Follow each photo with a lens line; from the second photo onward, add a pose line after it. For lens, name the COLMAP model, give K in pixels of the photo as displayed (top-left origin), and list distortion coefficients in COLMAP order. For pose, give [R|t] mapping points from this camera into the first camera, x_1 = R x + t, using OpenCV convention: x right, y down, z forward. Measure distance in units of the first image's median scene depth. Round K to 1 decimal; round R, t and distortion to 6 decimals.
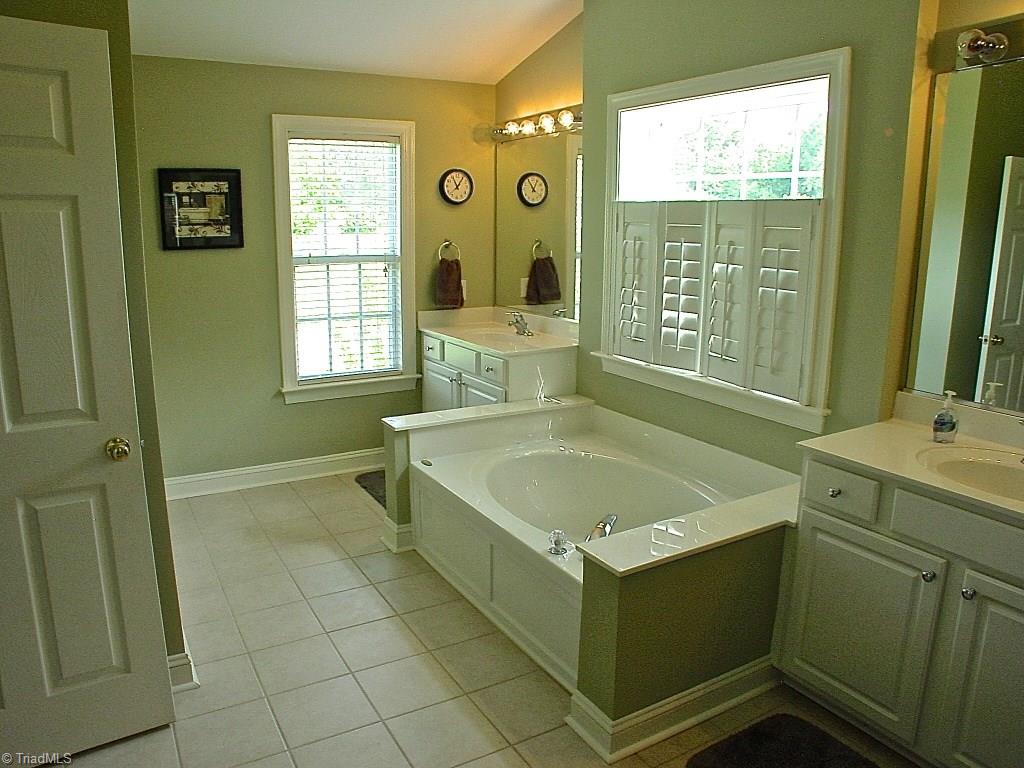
lens RADIAL K [[742.7, 0, 512.0], [0, 742.7, 384.0], [0, 0, 1]] dist [-0.192090, 0.122650]
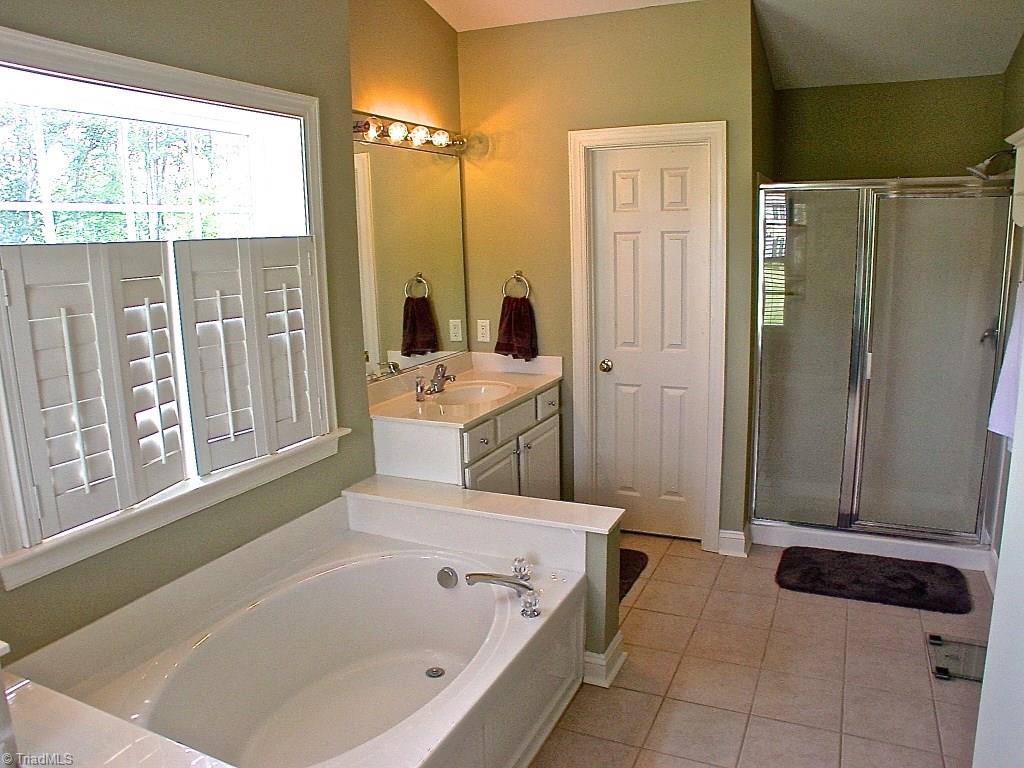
lens RADIAL K [[742.7, 0, 512.0], [0, 742.7, 384.0], [0, 0, 1]] dist [-0.192090, 0.122650]
pose [[-0.576035, -0.145567, 0.804359, -0.534130], [0.196189, 0.930634, 0.308918, -0.283453], [-0.793533, 0.335754, -0.507519, 1.187149]]
